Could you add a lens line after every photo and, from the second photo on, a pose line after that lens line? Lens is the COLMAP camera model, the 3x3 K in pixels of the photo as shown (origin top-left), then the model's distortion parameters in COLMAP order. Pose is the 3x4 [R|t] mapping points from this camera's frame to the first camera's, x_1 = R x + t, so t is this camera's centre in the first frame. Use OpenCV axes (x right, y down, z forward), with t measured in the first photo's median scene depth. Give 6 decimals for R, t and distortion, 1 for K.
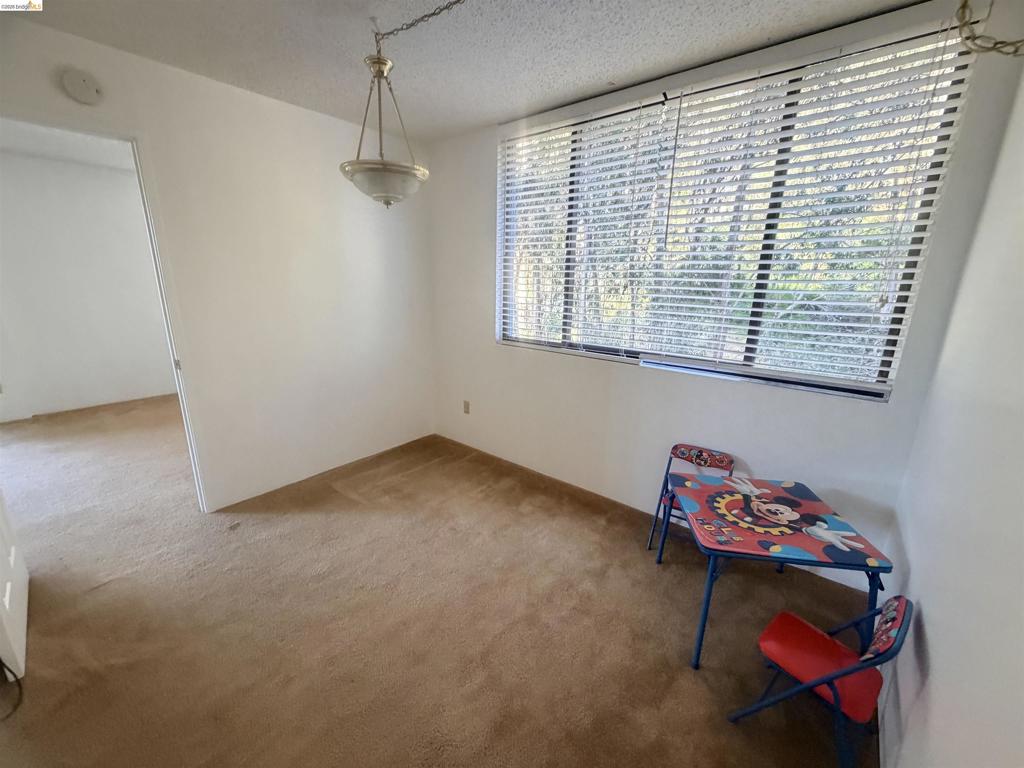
lens RADIAL K [[408.8, 0, 510.1], [0, 408.8, 385.5], [0, 0, 1]] dist [-0.000319, 0.000188]
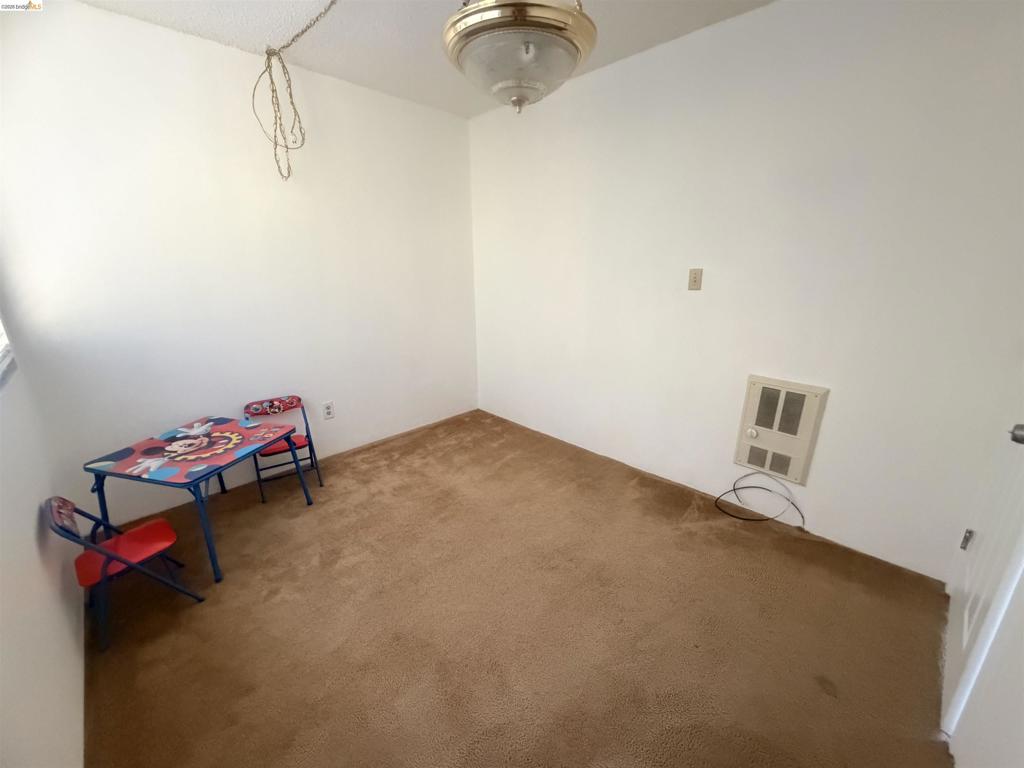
lens RADIAL K [[408.8, 0, 510.1], [0, 408.8, 385.5], [0, 0, 1]] dist [-0.000319, 0.000188]
pose [[-0.993465, -0.060529, 0.096765, -0.424873], [-0.000994, 0.852354, 0.522965, -0.491655], [-0.114132, 0.519451, -0.846844, 1.875088]]
